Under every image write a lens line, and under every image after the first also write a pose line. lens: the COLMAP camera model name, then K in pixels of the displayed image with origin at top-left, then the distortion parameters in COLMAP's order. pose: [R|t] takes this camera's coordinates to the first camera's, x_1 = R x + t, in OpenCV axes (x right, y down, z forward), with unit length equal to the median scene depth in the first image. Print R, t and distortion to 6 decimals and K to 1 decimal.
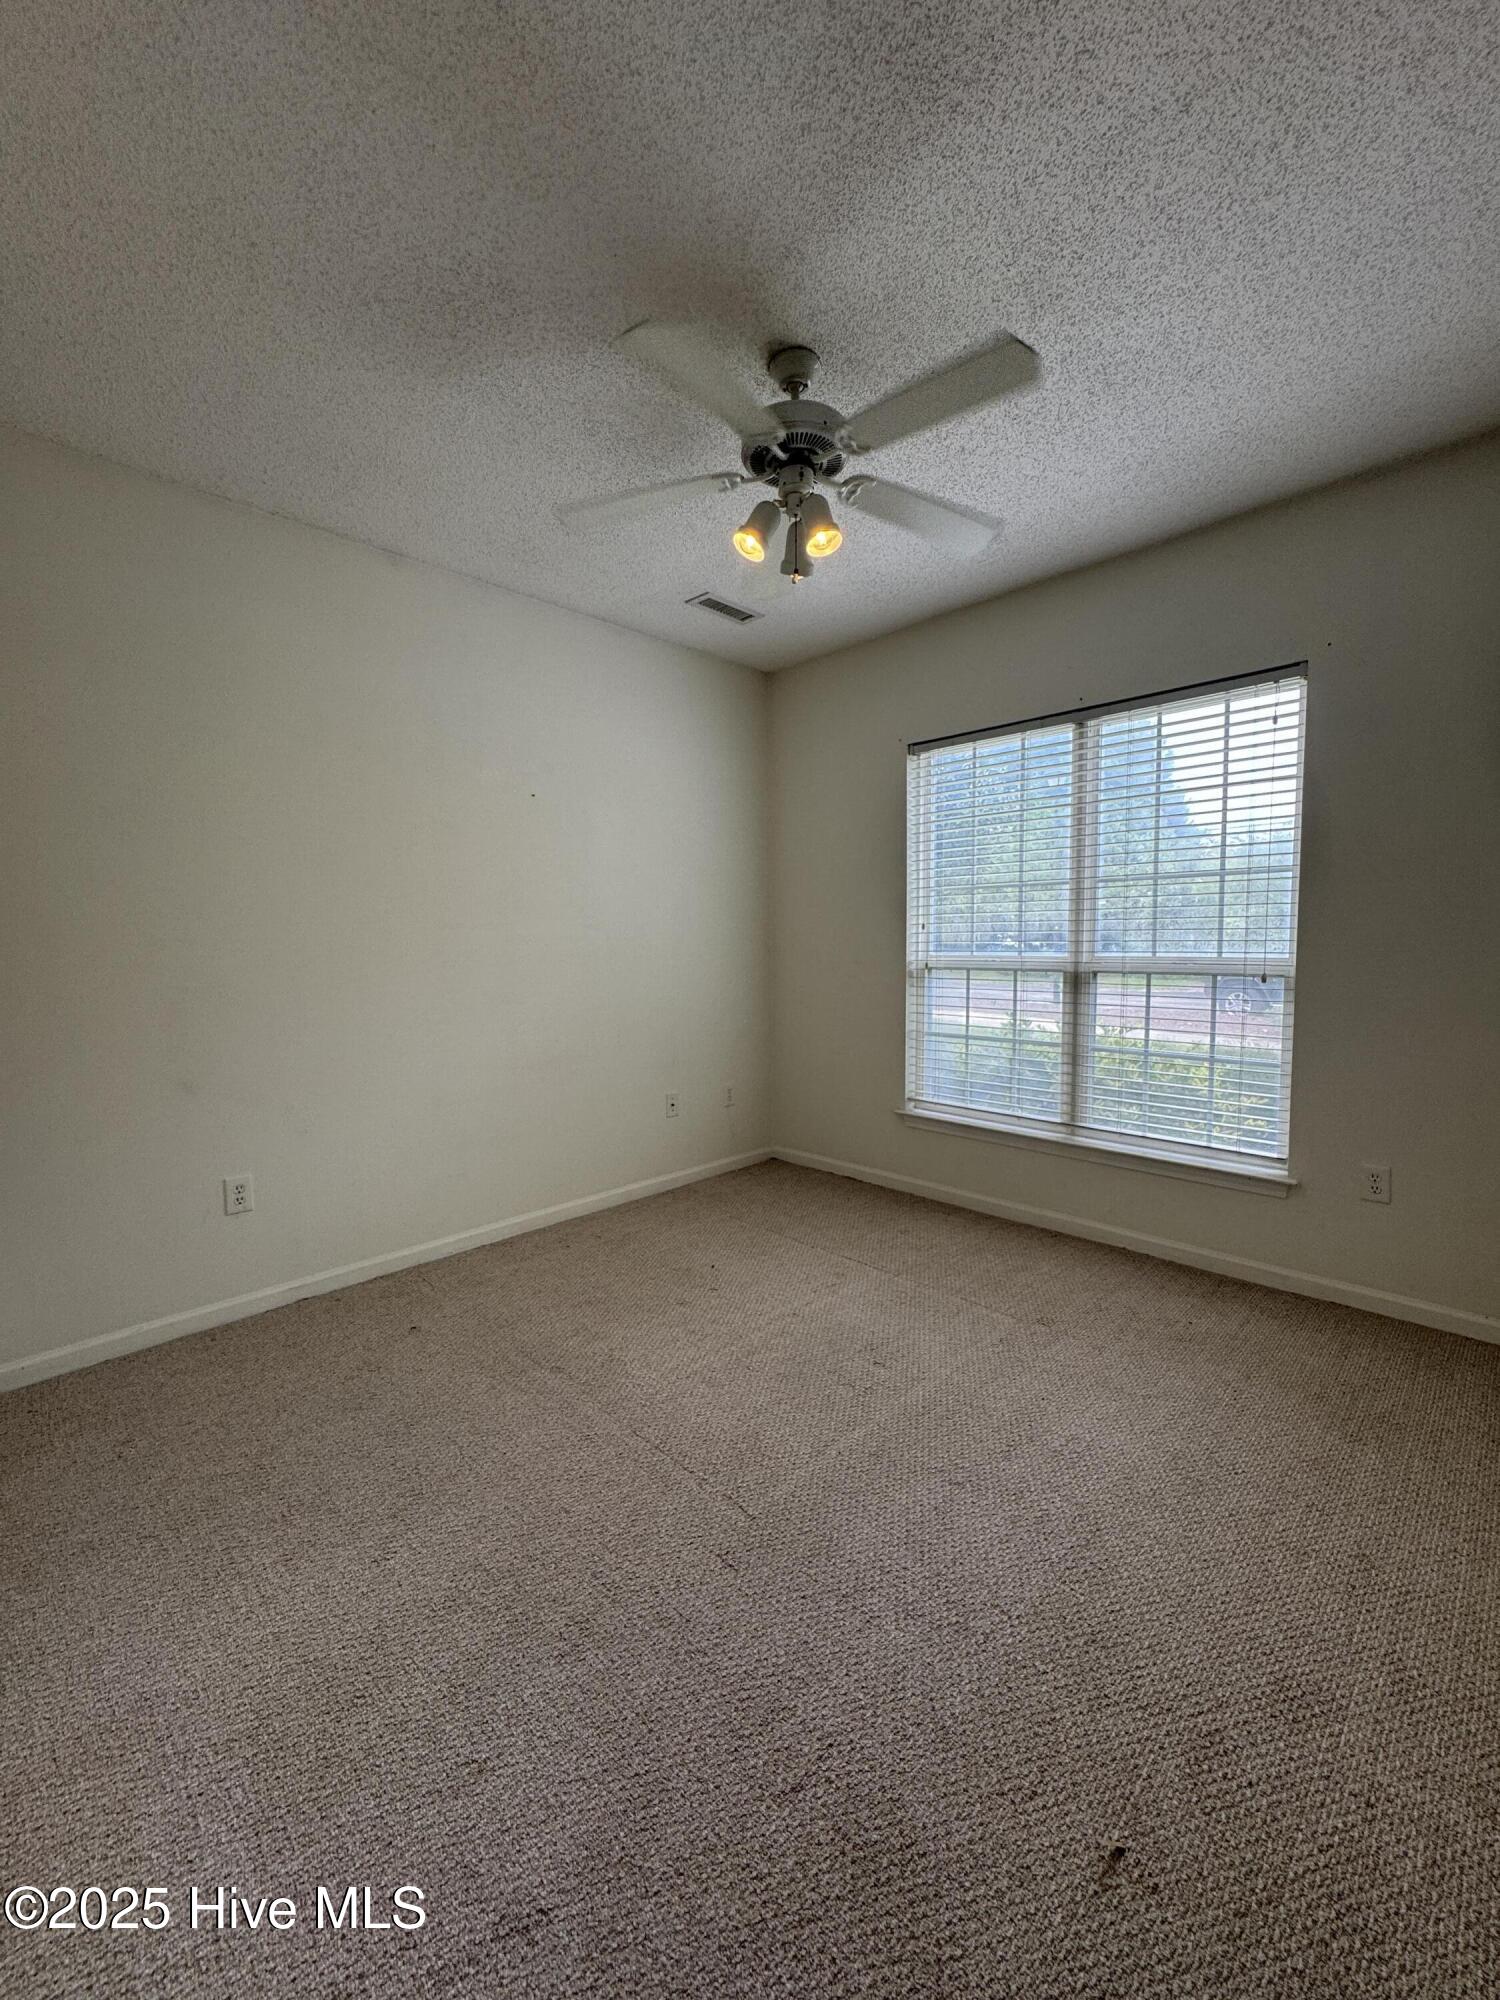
lens RADIAL K [[798.2, 0, 753.1], [0, 798.2, 998.6], [0, 0, 1]] dist [-0.003192, 0.000067]
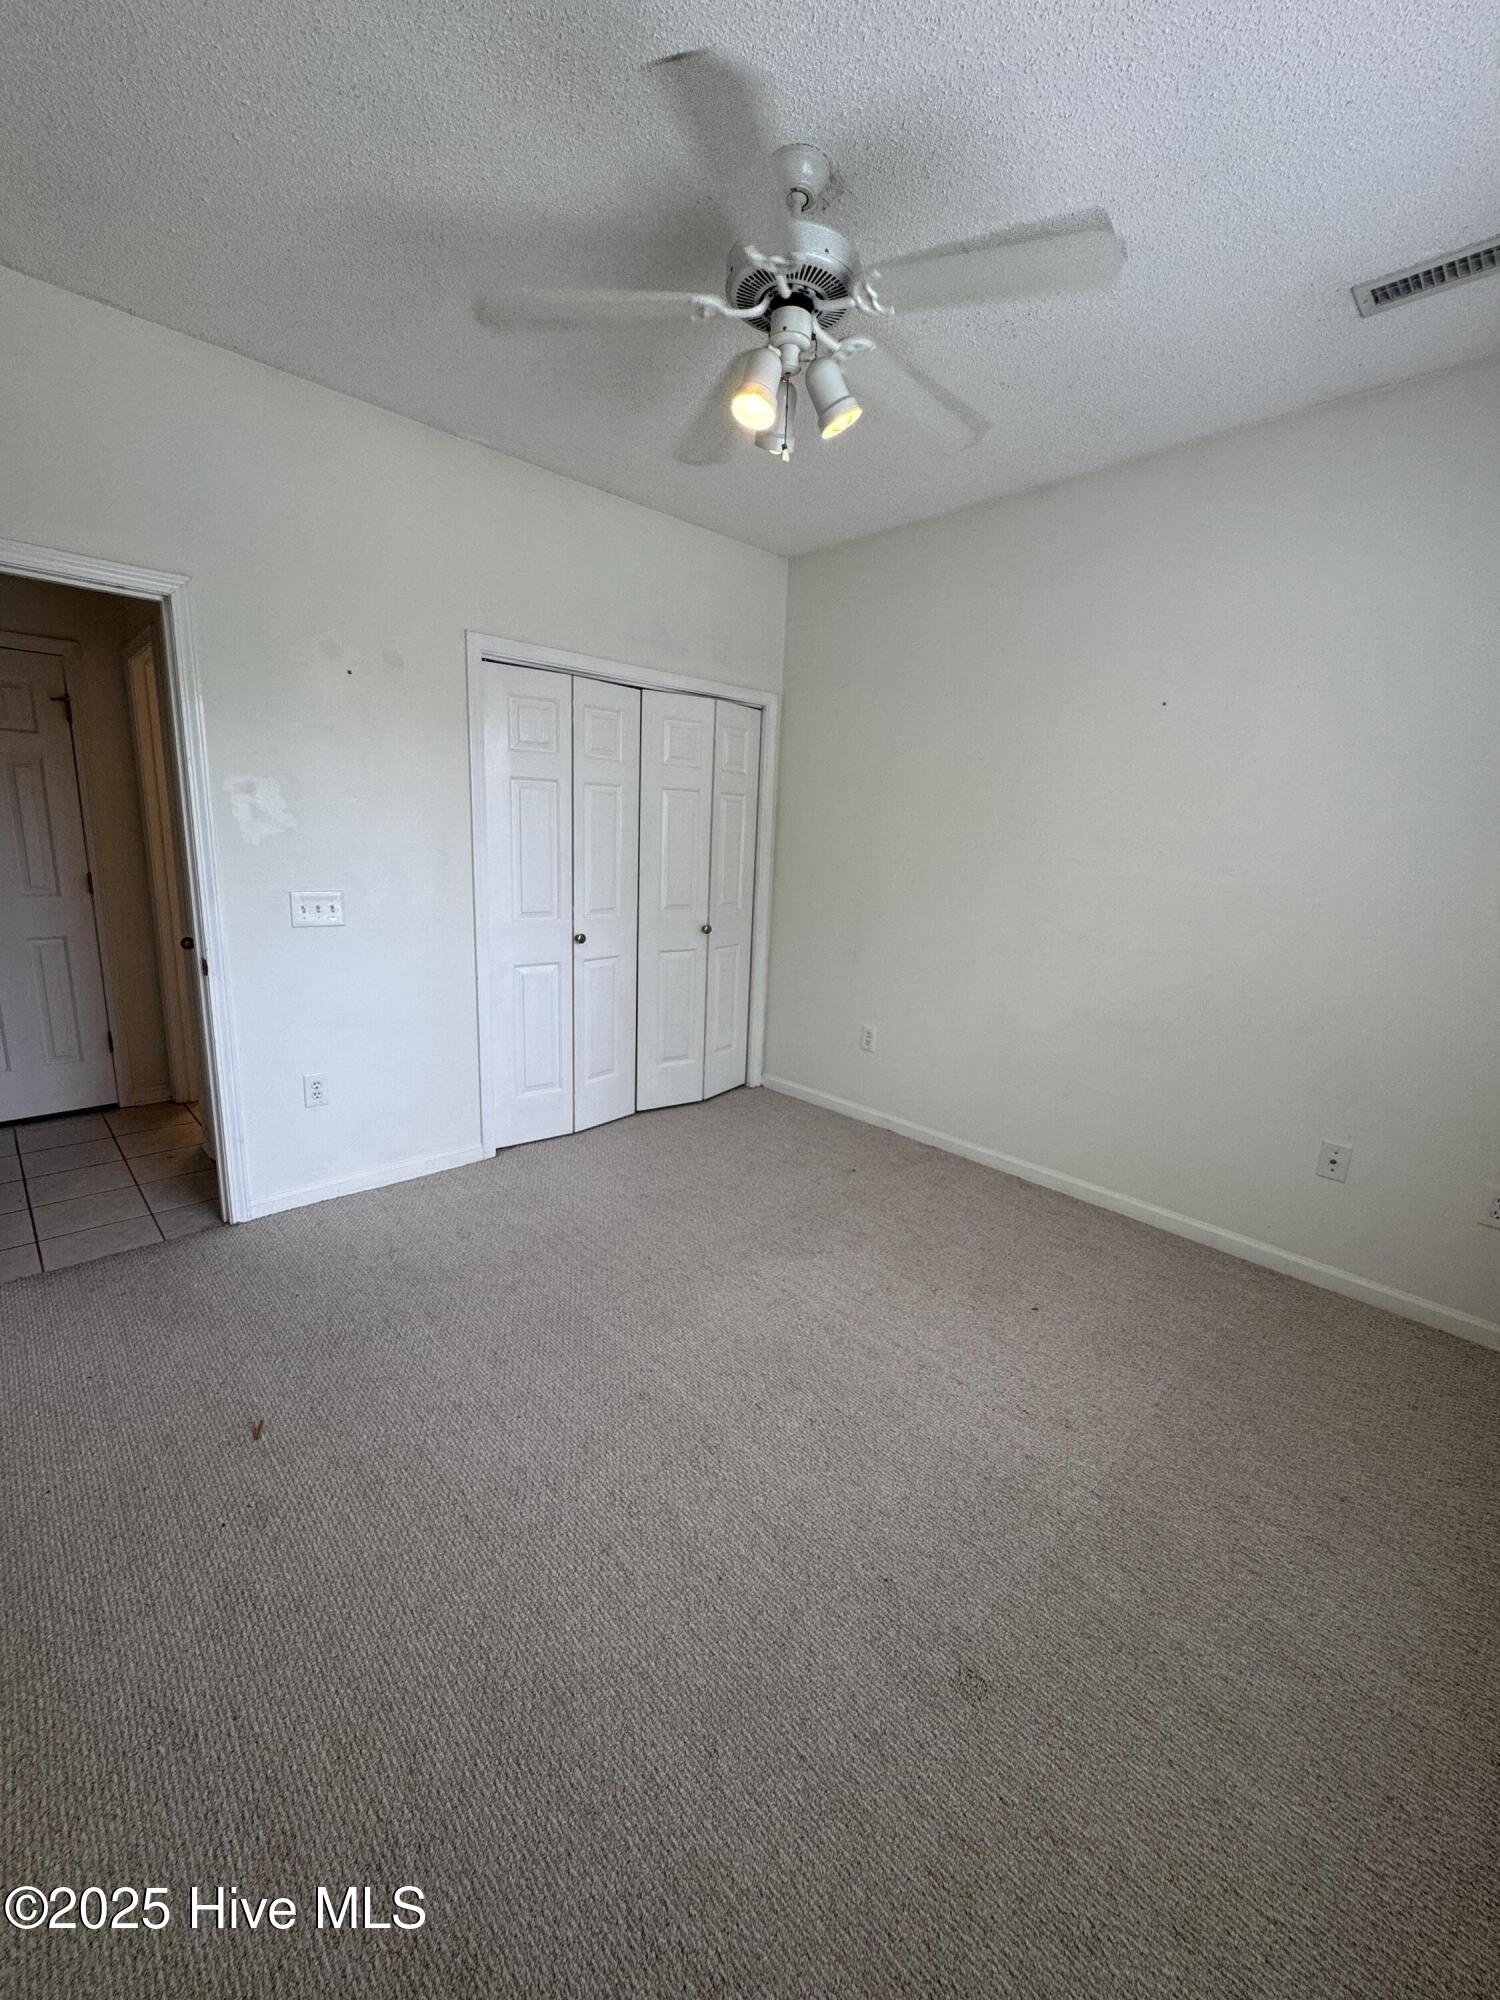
lens RADIAL K [[798.2, 0, 753.1], [0, 798.2, 998.6], [0, 0, 1]] dist [-0.003192, 0.000067]
pose [[-0.030115, 0.219554, -0.975135, 0.750956], [-0.116017, 0.968216, 0.221580, -0.119778], [0.992791, 0.119805, -0.003686, 0.780465]]
